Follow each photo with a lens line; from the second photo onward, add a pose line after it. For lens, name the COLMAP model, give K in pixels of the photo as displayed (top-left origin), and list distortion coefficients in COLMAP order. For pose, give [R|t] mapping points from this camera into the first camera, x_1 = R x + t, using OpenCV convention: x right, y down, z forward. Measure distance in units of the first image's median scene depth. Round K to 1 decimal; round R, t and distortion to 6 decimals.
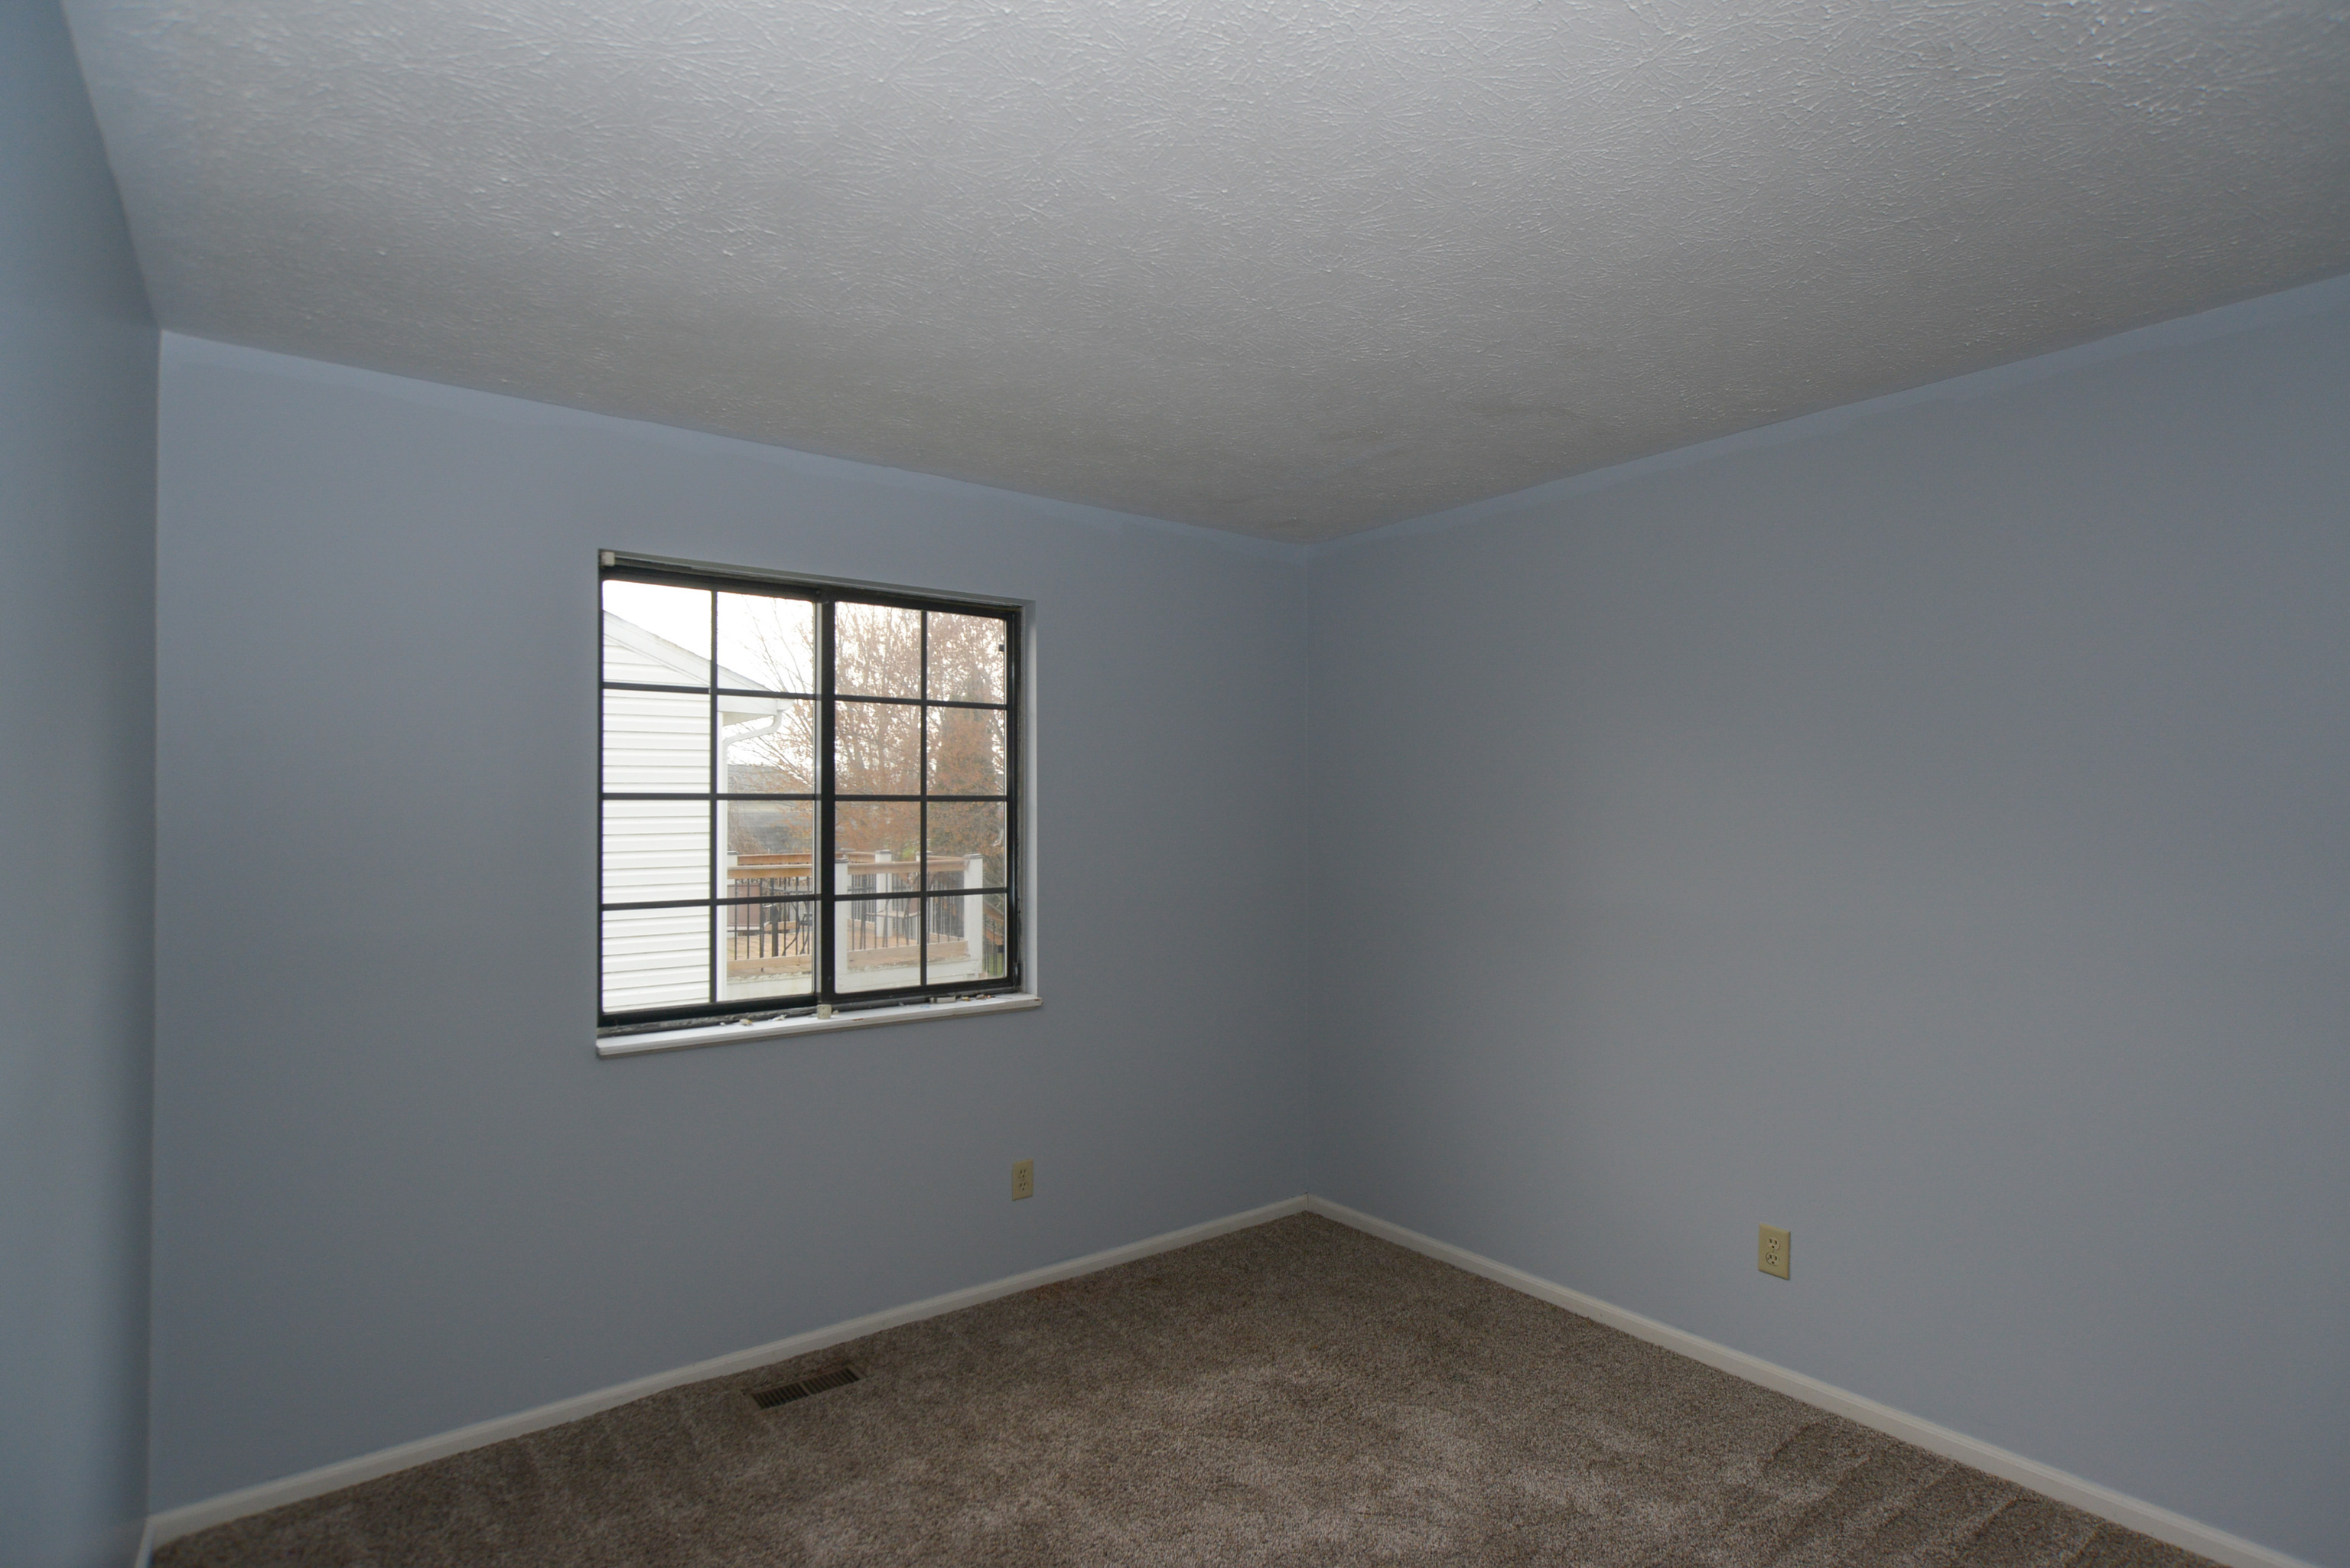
lens RADIAL K [[1168.2, 0, 1189.8], [0, 1168.2, 802.4], [0, 0, 1]] dist [-0.012577, 0.005358]
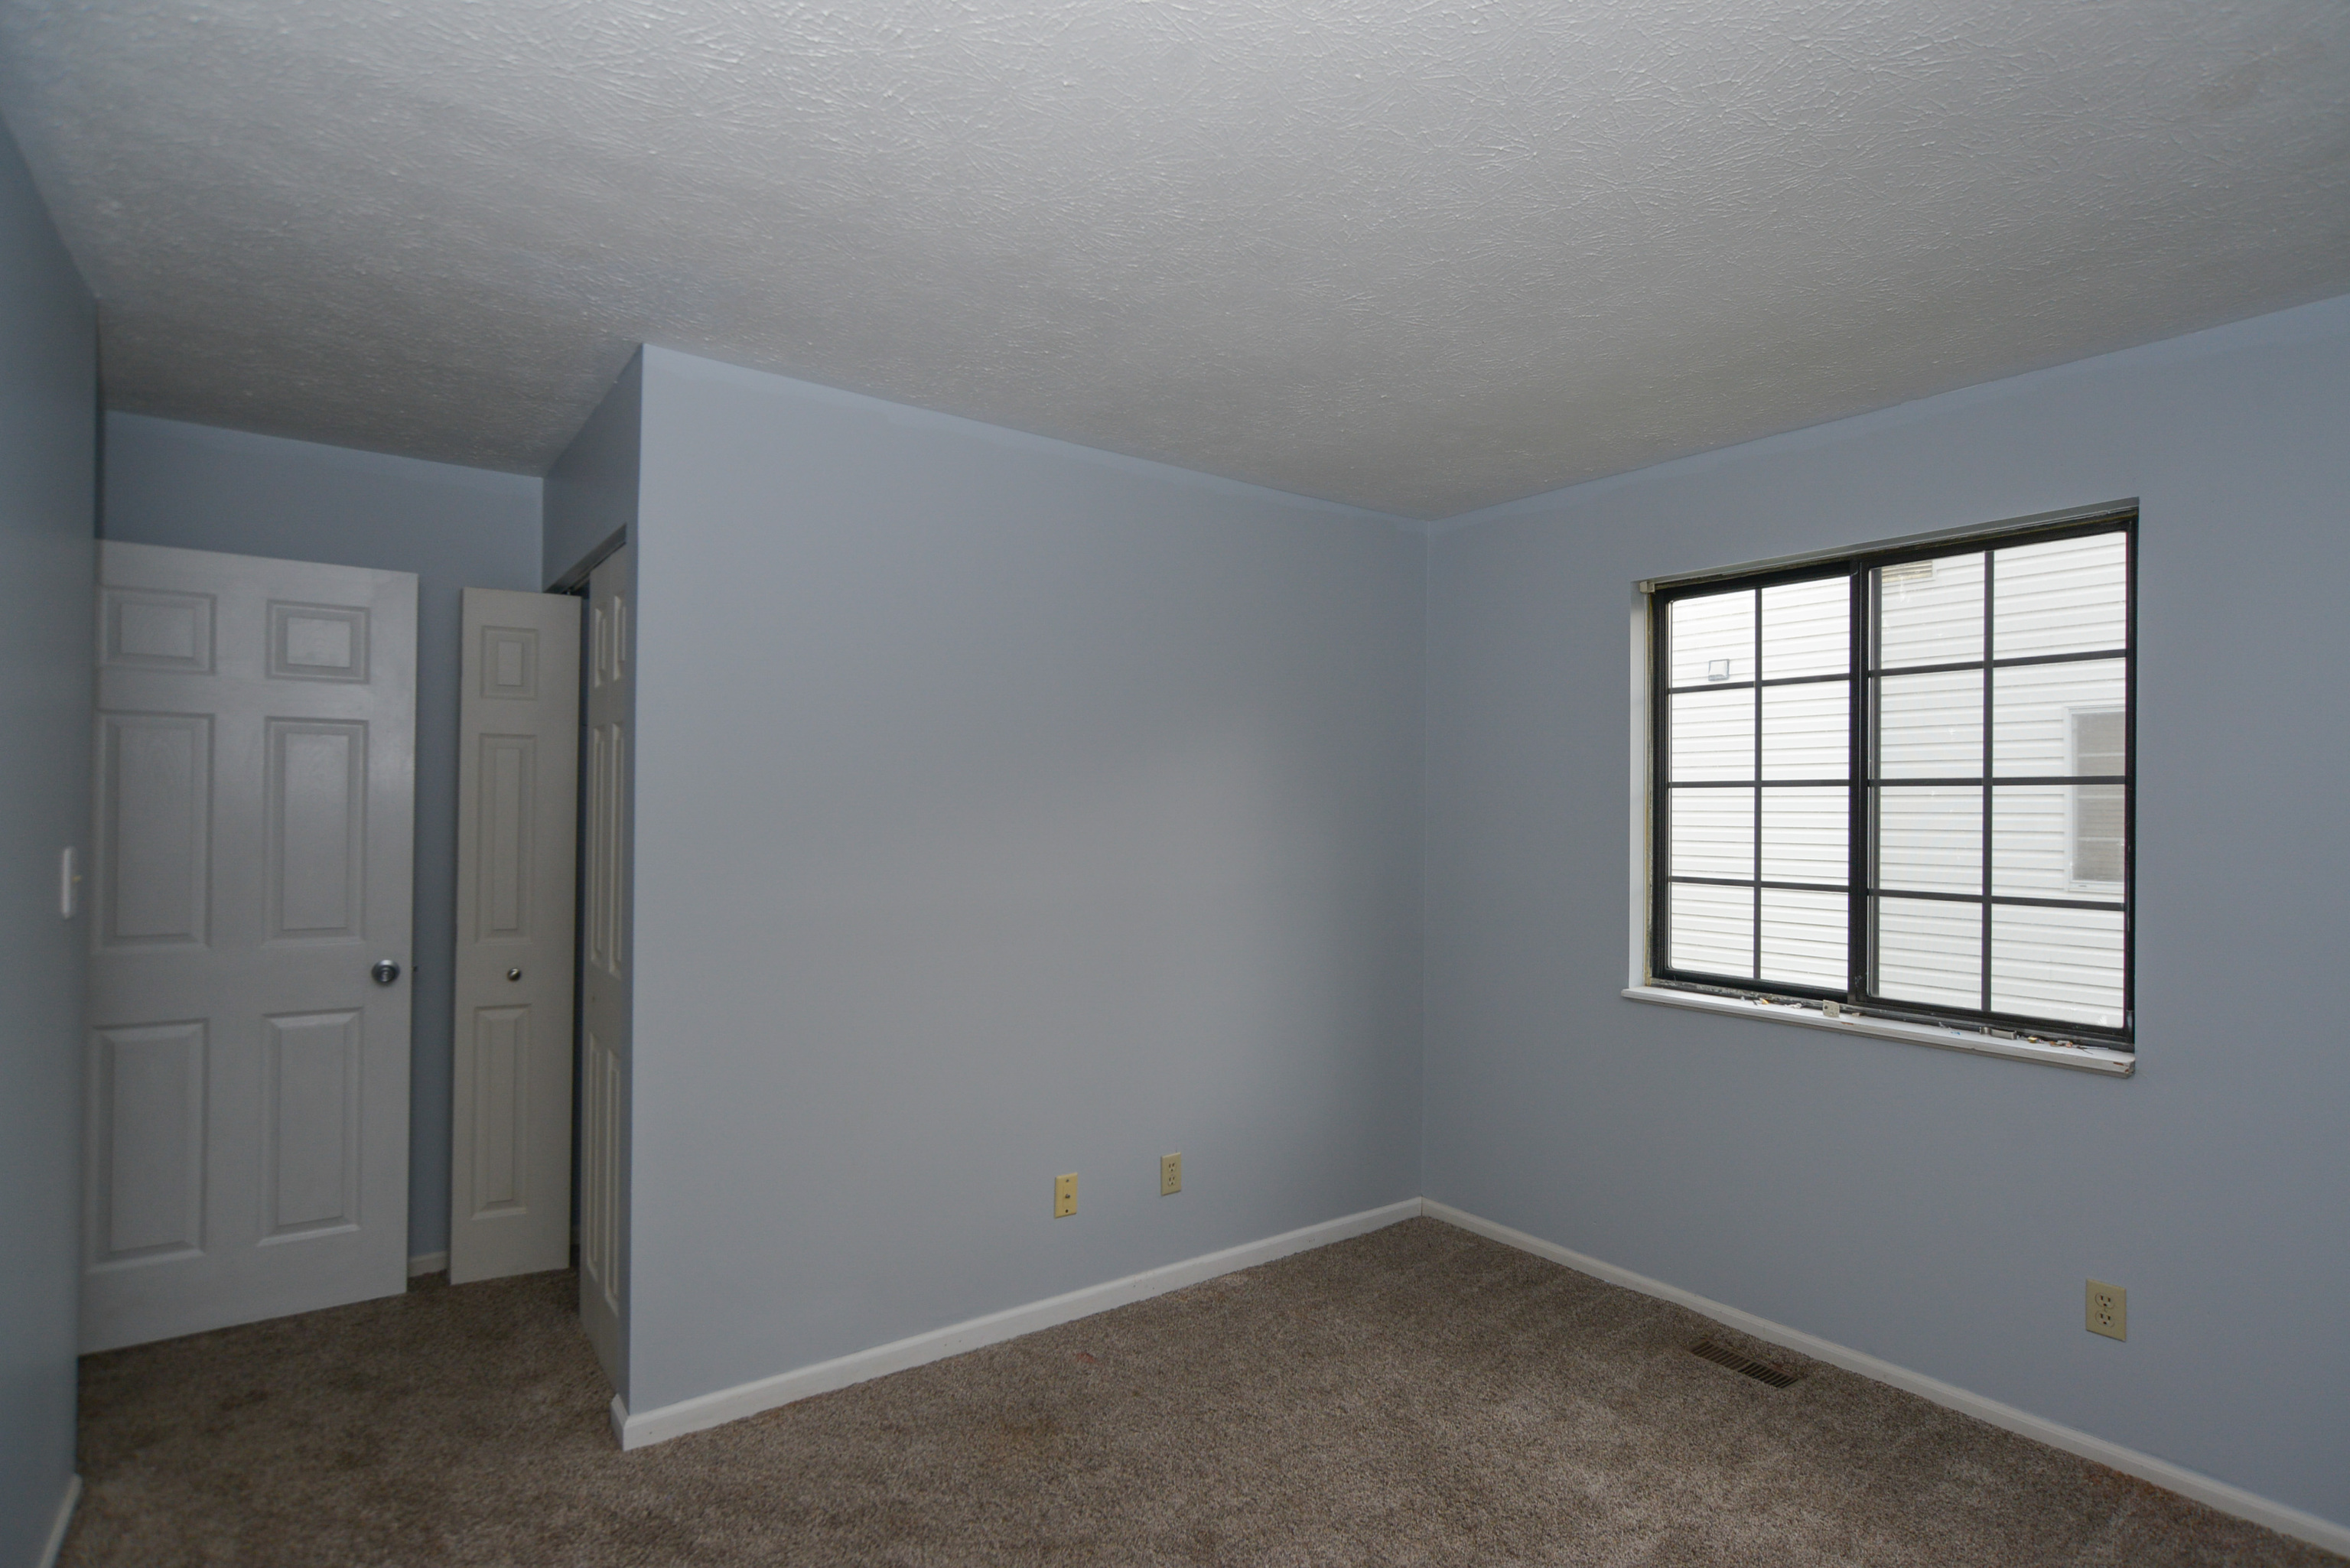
lens RADIAL K [[1168.2, 0, 1179.6], [0, 1168.2, 787.8], [0, 0, 1]] dist [-0.012577, 0.005358]
pose [[-0.029968, -0.010762, -0.999493, 0.682531], [0.007507, 0.999911, -0.010992, 0.006182], [0.999523, -0.007833, -0.029884, 0.524864]]
